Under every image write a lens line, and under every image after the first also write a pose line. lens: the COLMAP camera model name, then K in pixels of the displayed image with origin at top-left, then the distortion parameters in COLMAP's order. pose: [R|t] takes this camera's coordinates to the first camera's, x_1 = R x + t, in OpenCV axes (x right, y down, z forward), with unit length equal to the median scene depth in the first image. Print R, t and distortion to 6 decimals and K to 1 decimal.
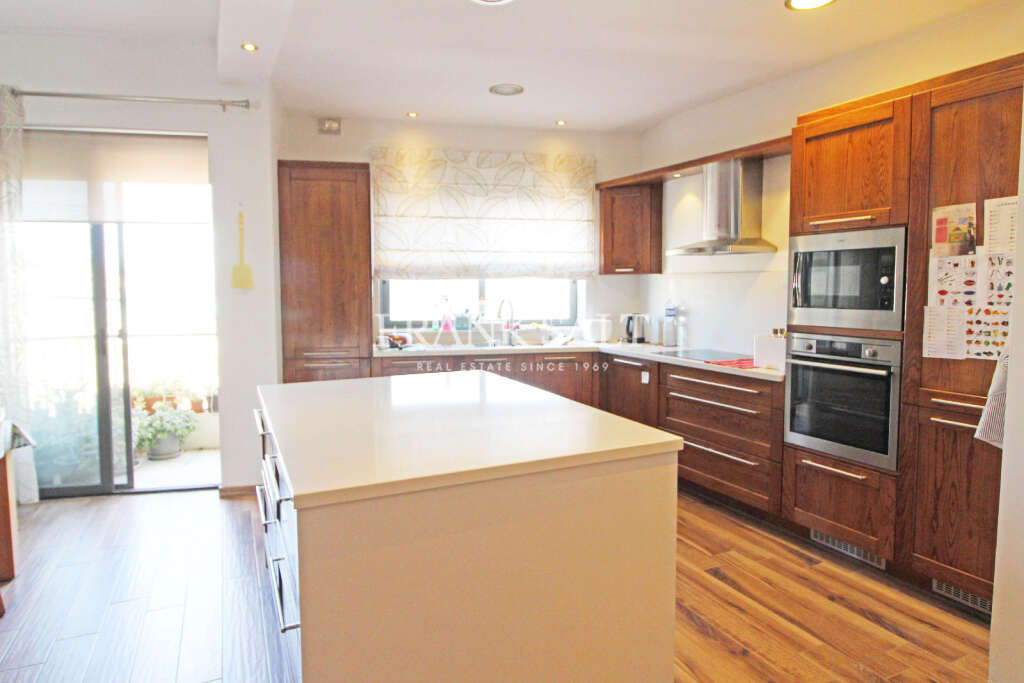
lens RADIAL K [[607.5, 0, 512.0], [0, 607.5, 341.5], [0, 0, 1]] dist [-0.002912, -0.003380]
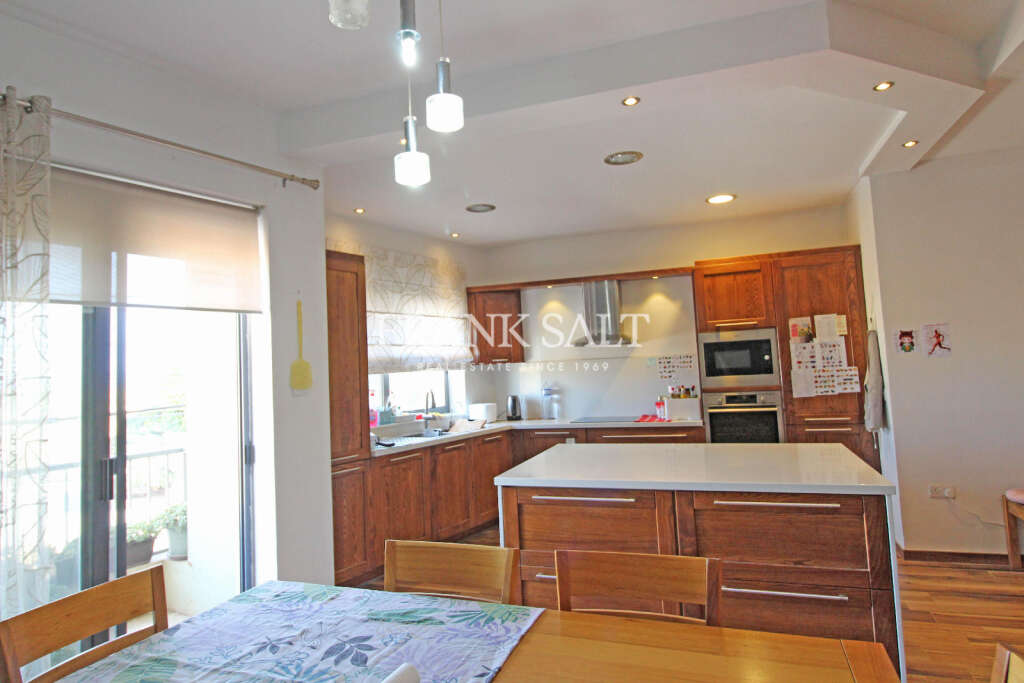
lens RADIAL K [[607.5, 0, 512.0], [0, 607.5, 341.5], [0, 0, 1]] dist [-0.002912, -0.003380]
pose [[0.700932, -0.002162, 0.713225, -1.081269], [0.114931, 0.987269, -0.109957, -0.033483], [-0.703907, 0.159044, 0.692257, 0.254459]]
